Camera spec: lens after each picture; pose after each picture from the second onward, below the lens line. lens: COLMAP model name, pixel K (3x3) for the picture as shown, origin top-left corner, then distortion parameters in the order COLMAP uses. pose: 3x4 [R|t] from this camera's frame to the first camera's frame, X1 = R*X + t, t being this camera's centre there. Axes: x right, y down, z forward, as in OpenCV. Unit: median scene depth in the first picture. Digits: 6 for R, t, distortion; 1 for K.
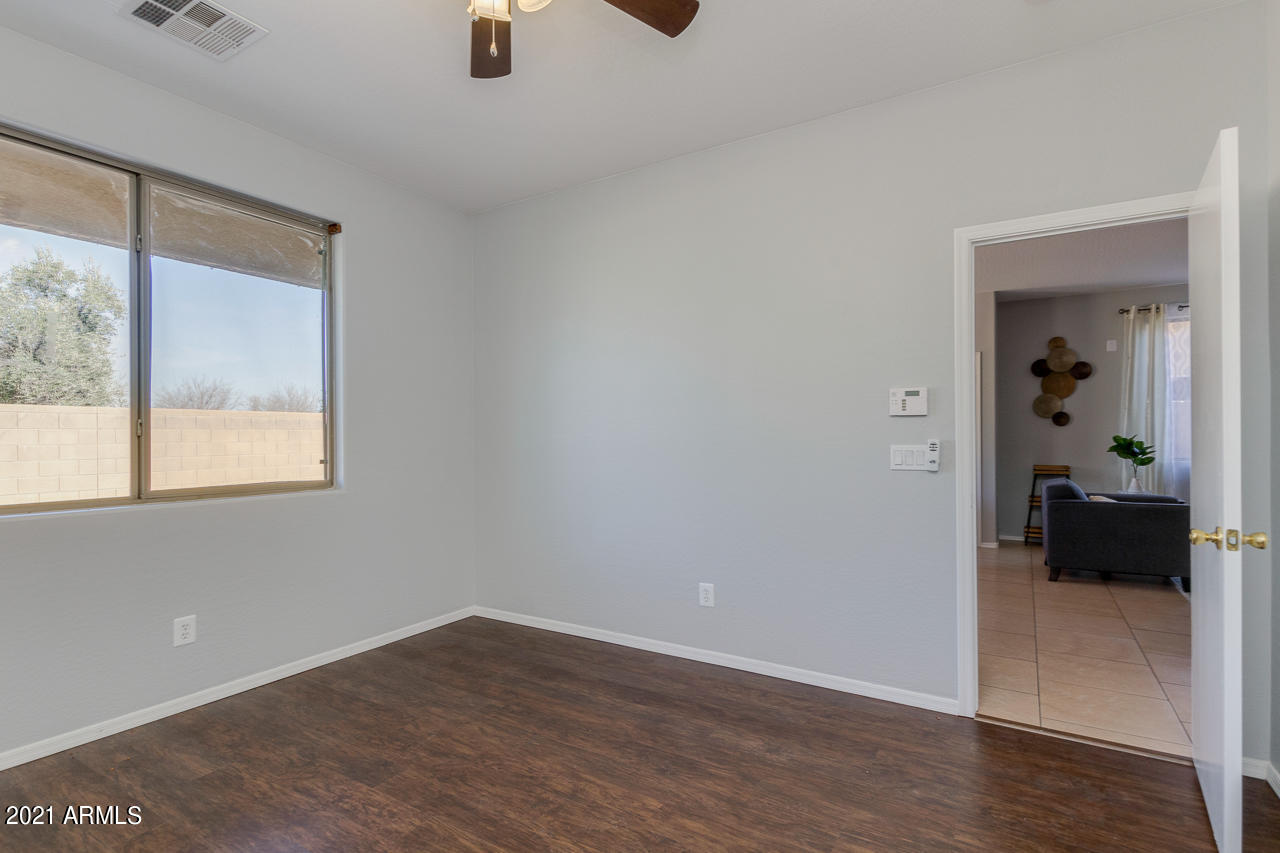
lens RADIAL K [[613.8, 0, 638.3], [0, 613.8, 433.5], [0, 0, 1]] dist [0.017747, -0.009331]
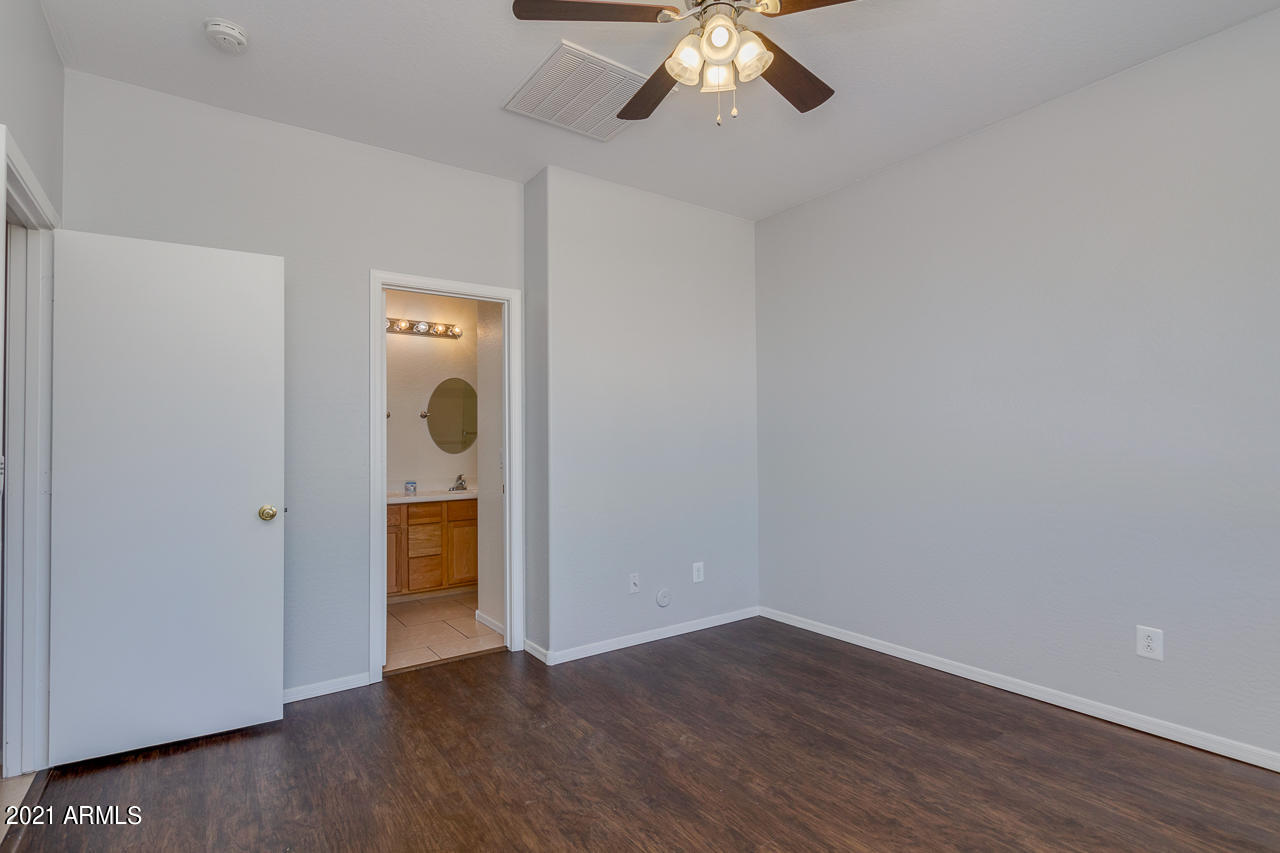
lens RADIAL K [[613.8, 0, 637.7], [0, 613.8, 433.6], [0, 0, 1]] dist [0.017747, -0.009331]
pose [[-0.919506, 0.026010, 0.392214, -0.333011], [0.018286, 0.999559, -0.023418, 0.013048], [-0.392650, -0.014361, -0.919576, 1.310360]]
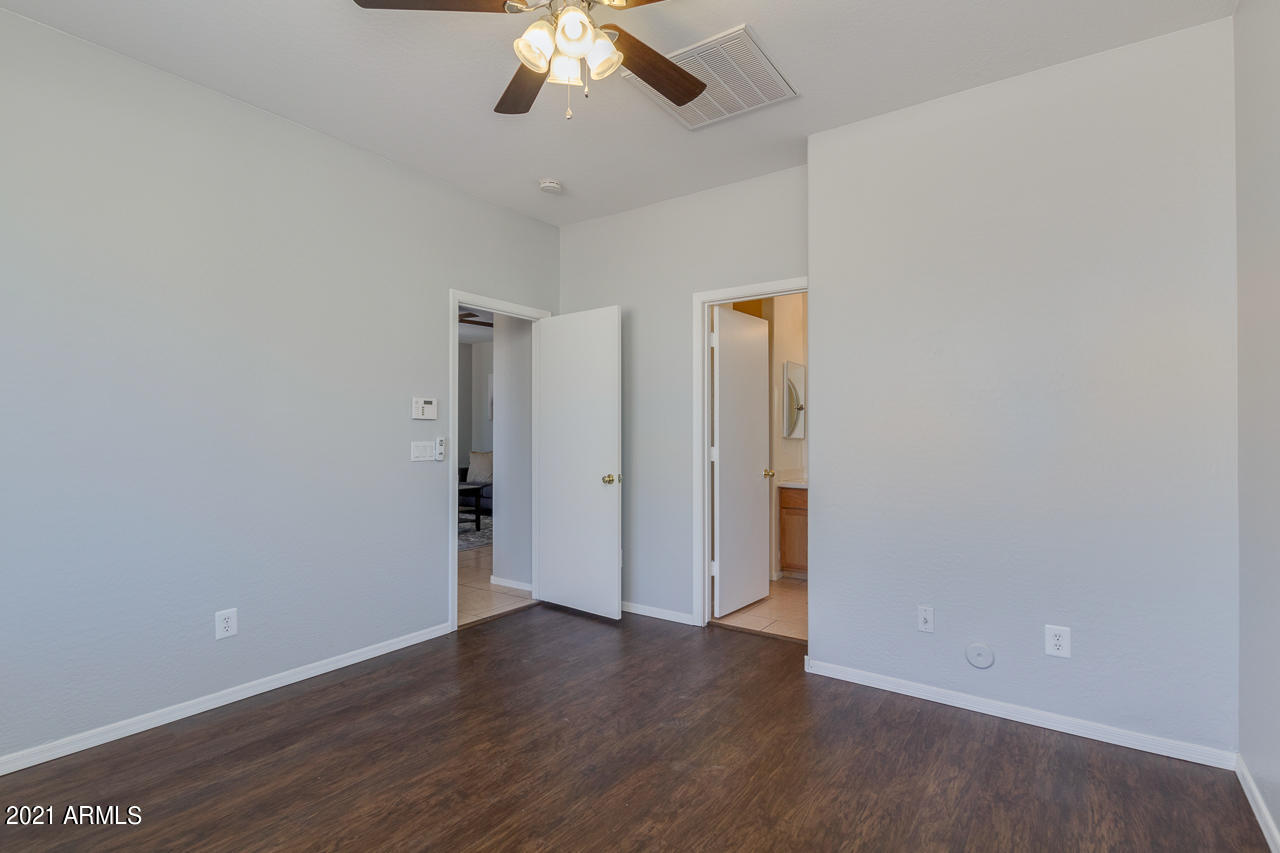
lens RADIAL K [[613.8, 0, 641.2], [0, 613.8, 426.6], [0, 0, 1]] dist [0.017747, -0.009331]
pose [[0.057021, 0.019630, 0.998180, -0.864208], [-0.006274, 0.999794, -0.019303, 0.008863], [-0.998353, -0.005162, 0.057133, 0.479604]]
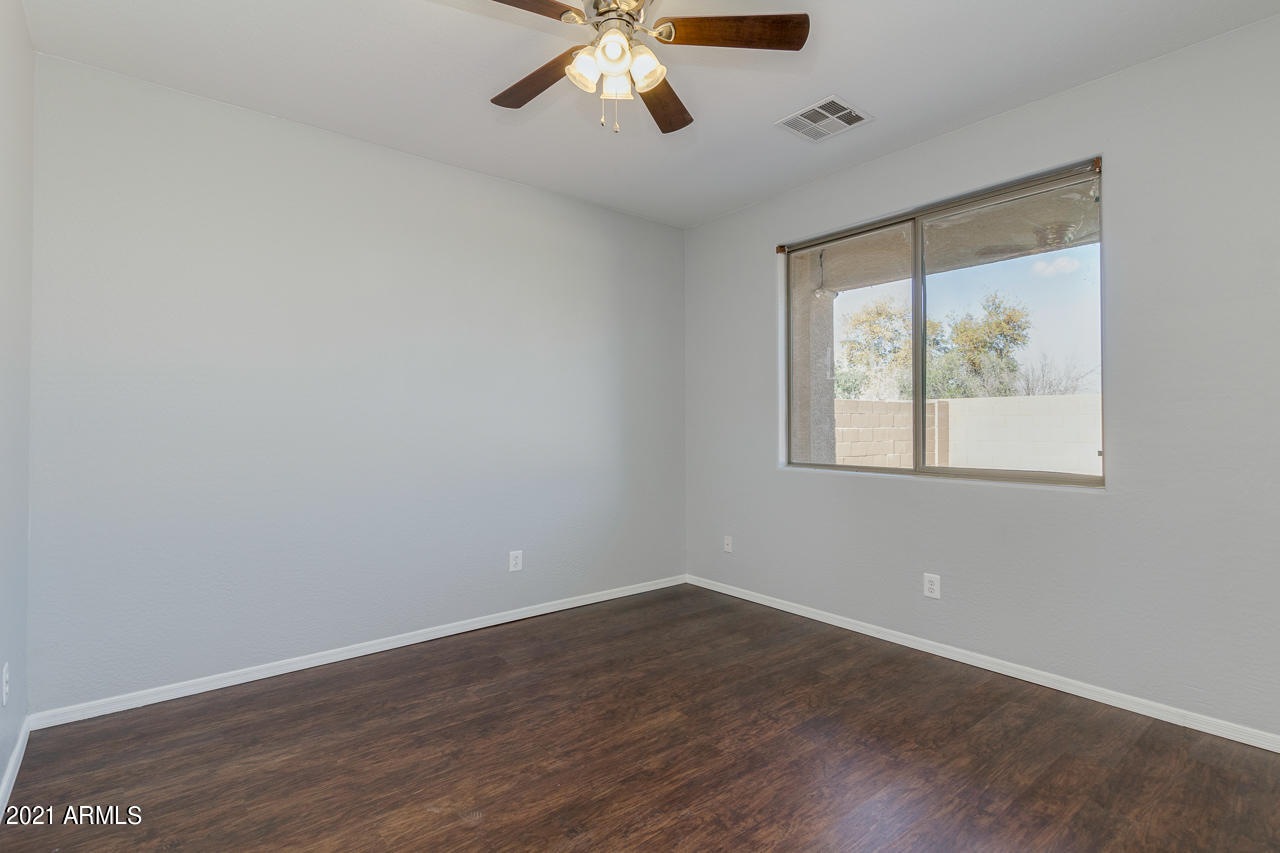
lens RADIAL K [[613.8, 0, 642.9], [0, 613.8, 416.9], [0, 0, 1]] dist [0.017747, -0.009331]
pose [[-0.317591, -0.006871, -0.948203, 0.591361], [0.008606, 0.999912, -0.010128, 0.000828], [0.948189, -0.011377, -0.317504, 0.886803]]
